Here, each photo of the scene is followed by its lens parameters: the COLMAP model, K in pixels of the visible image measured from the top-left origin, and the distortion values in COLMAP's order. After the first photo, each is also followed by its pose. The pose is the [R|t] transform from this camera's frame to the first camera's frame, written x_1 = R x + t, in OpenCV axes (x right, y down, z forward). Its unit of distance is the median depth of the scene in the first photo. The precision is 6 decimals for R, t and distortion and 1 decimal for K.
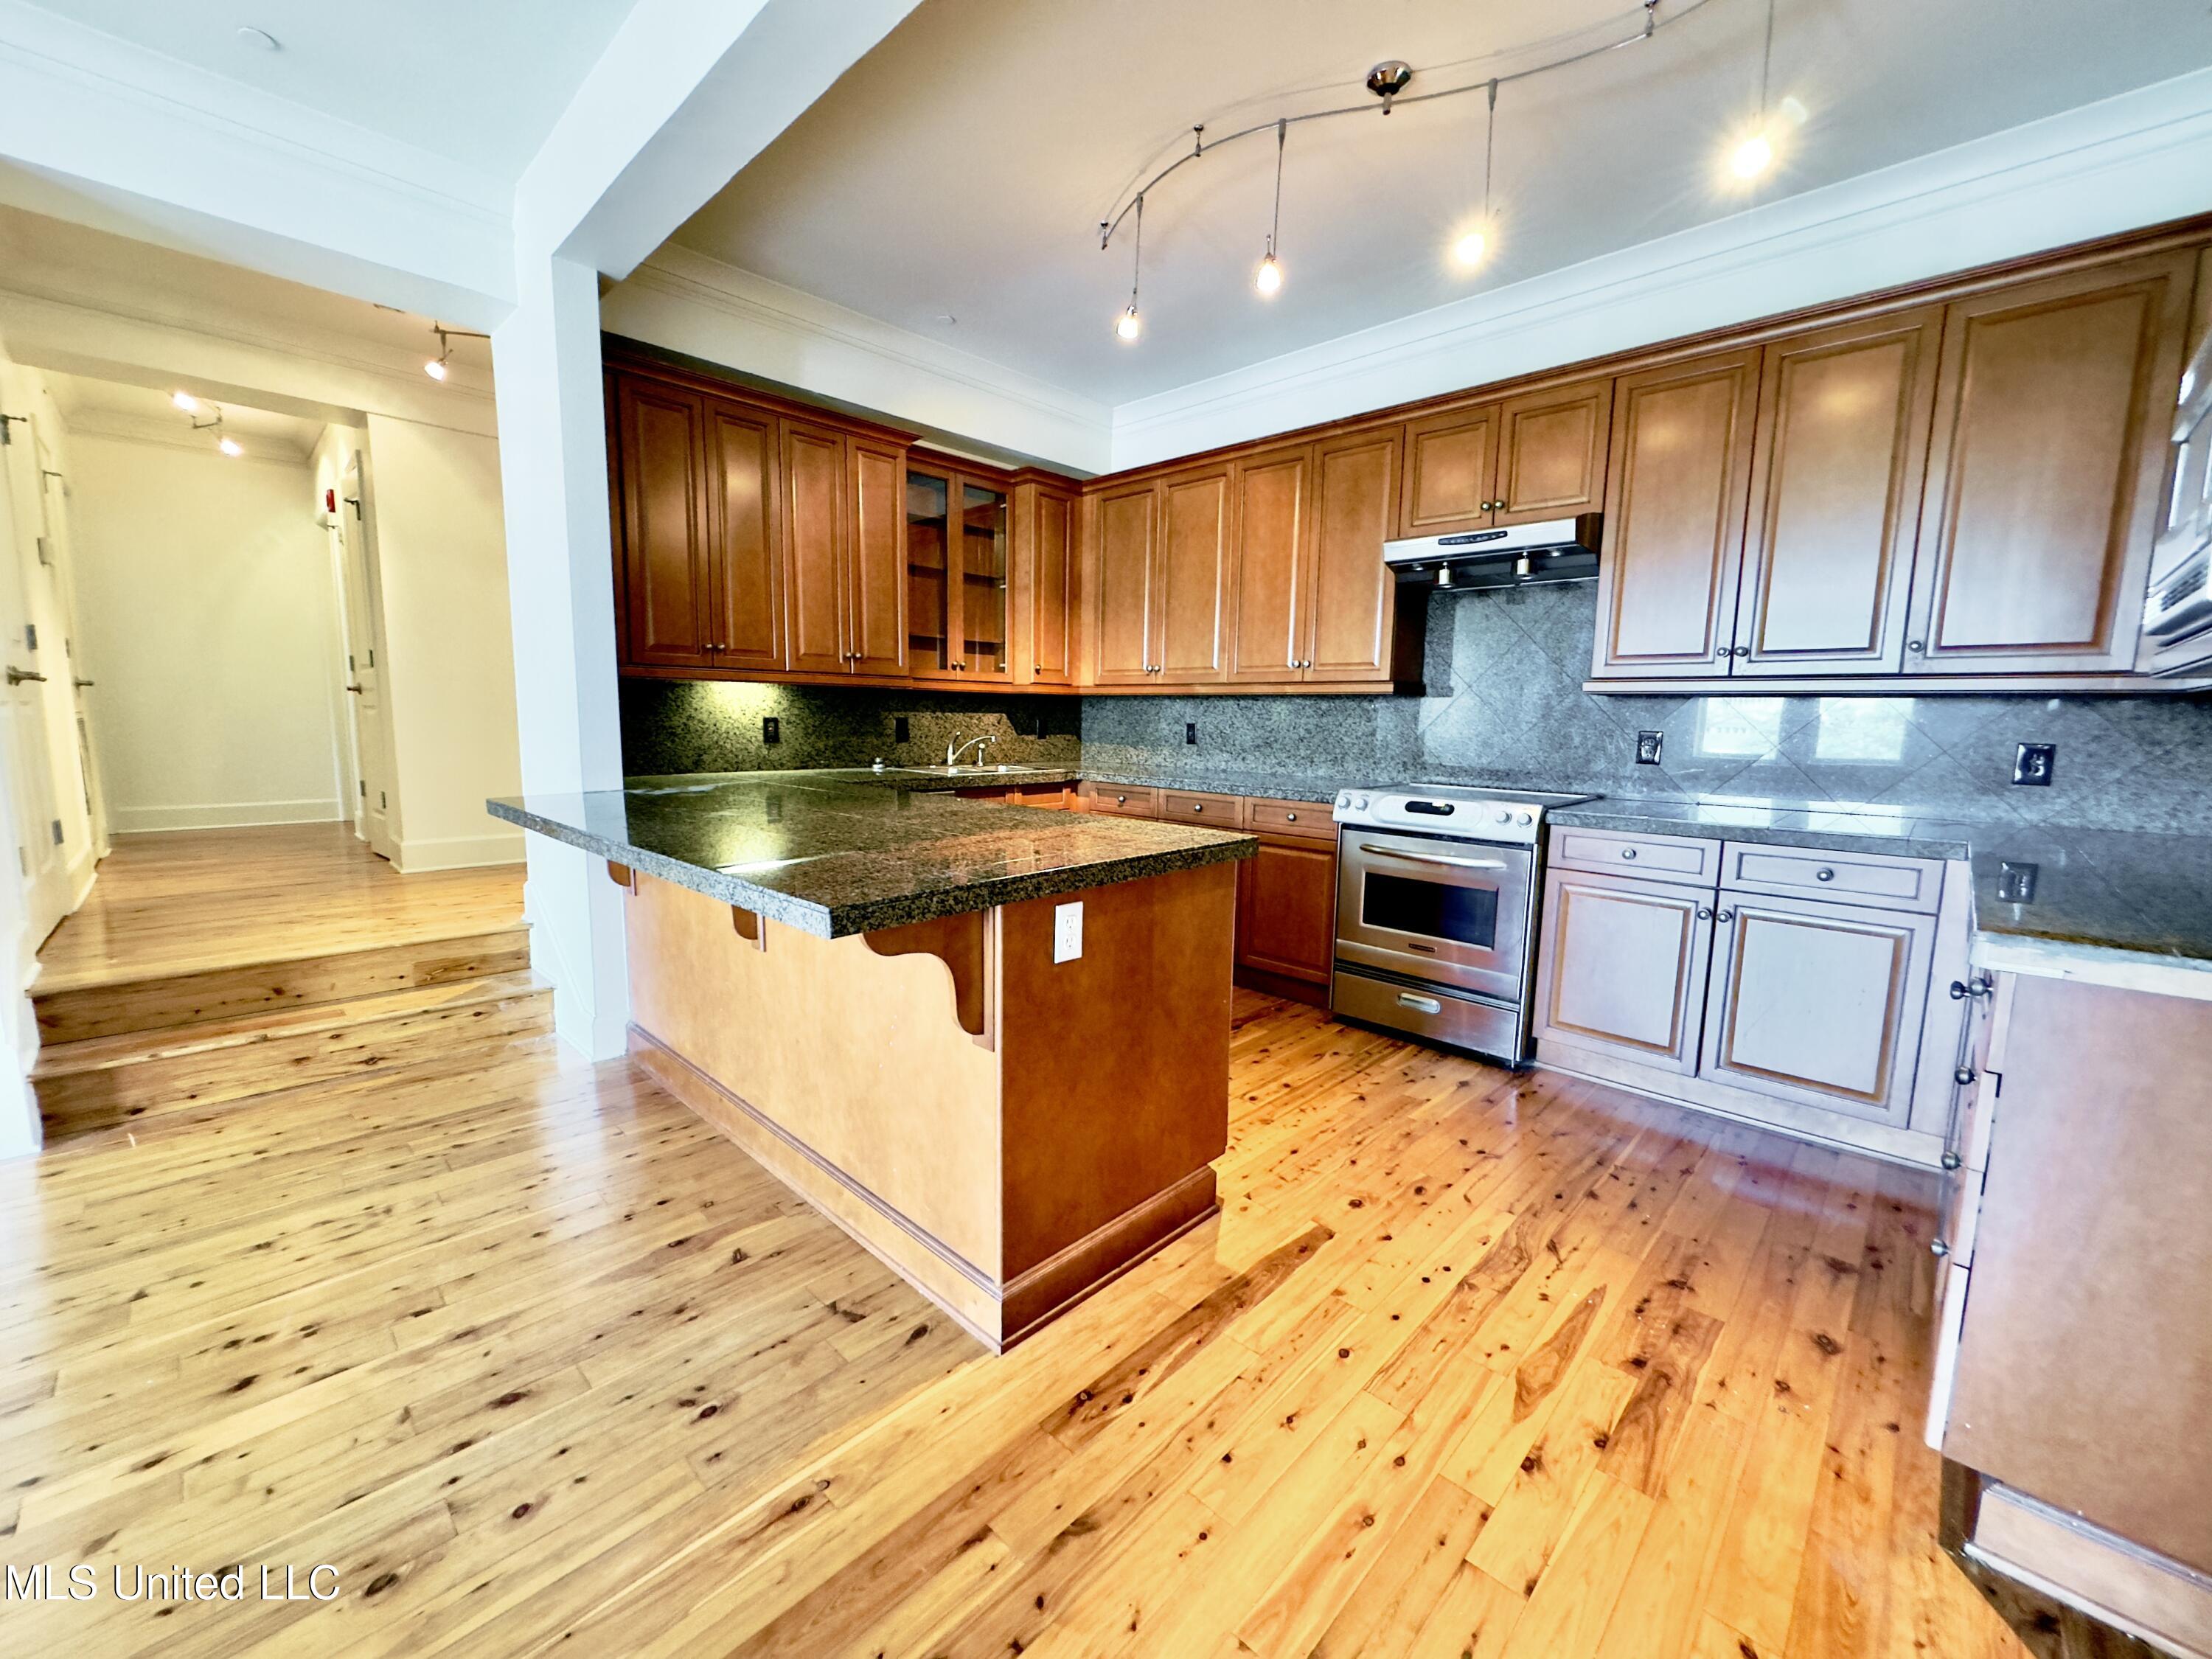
lens RADIAL K [[883.5, 0, 1104.8], [0, 883.5, 828.9], [0, 0, 1]] dist [-0.002899, 0.000518]
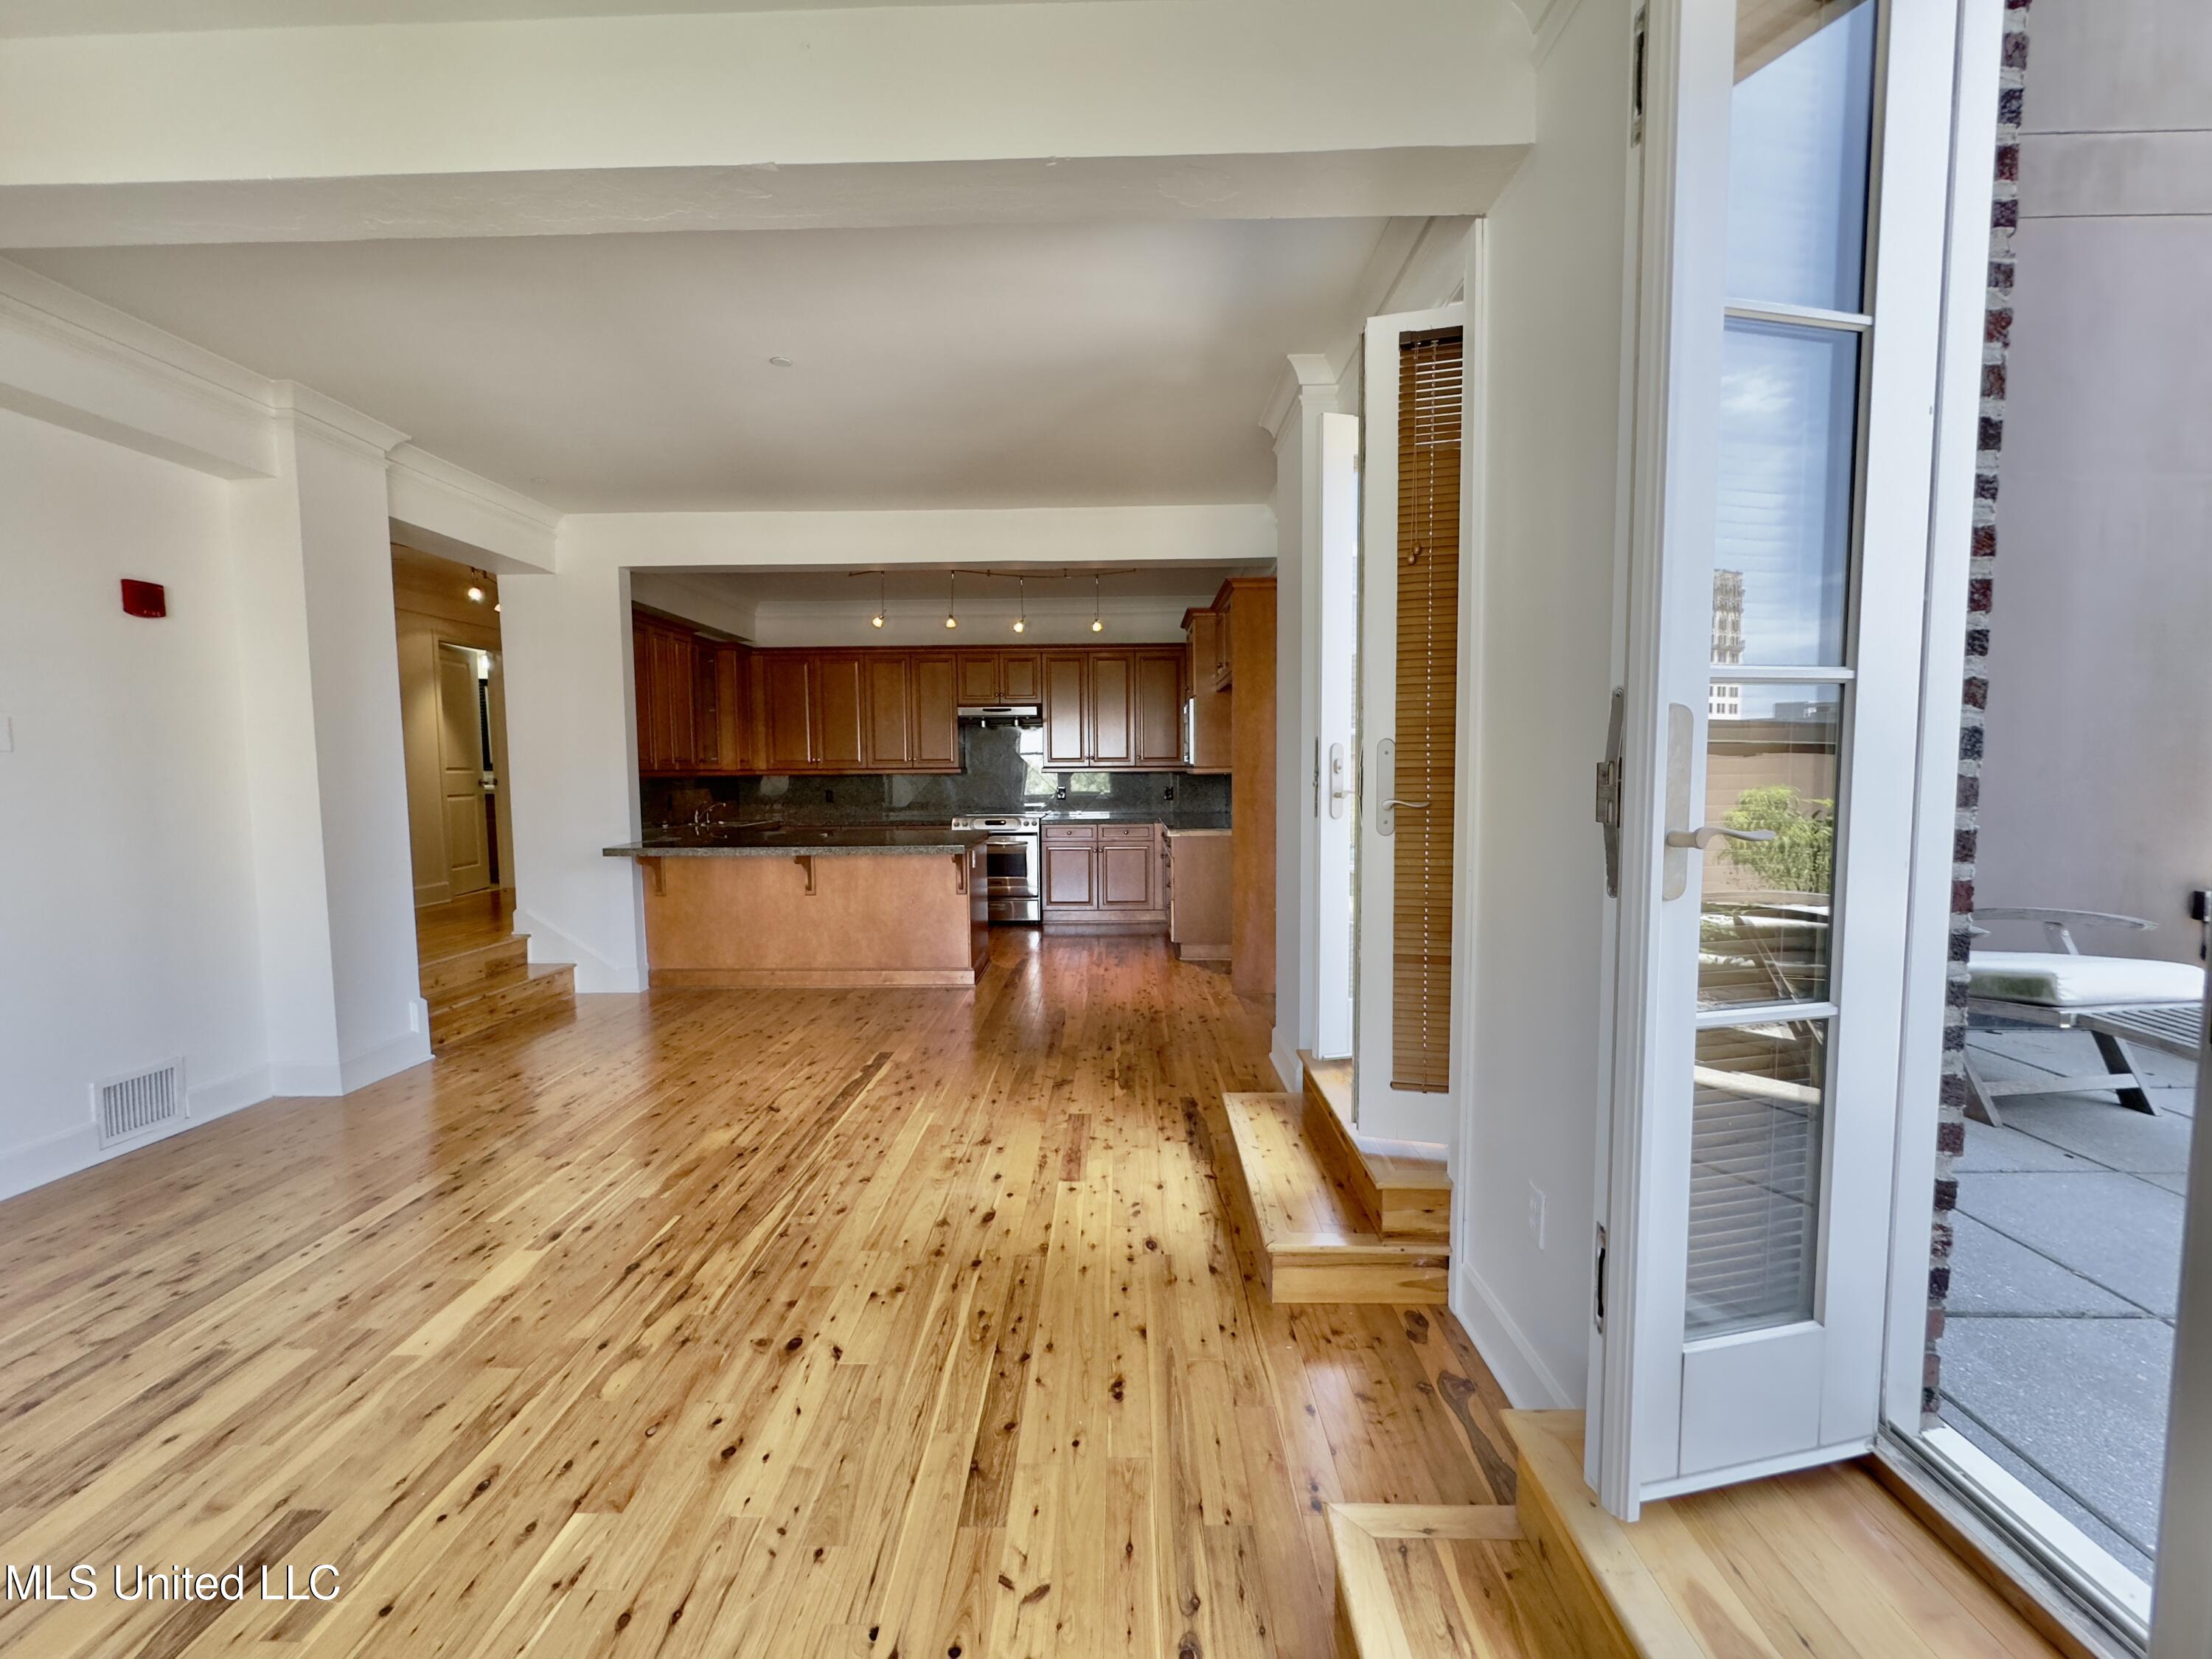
lens RADIAL K [[889.8, 0, 1107.0], [0, 889.8, 829.6], [0, 0, 1]] dist [-0.004513, 0.000268]
pose [[0.729979, -0.073244, 0.679534, -1.064627], [0.111084, 0.993736, -0.012219, 0.059997], [-0.674382, 0.084405, 0.733542, -0.975403]]
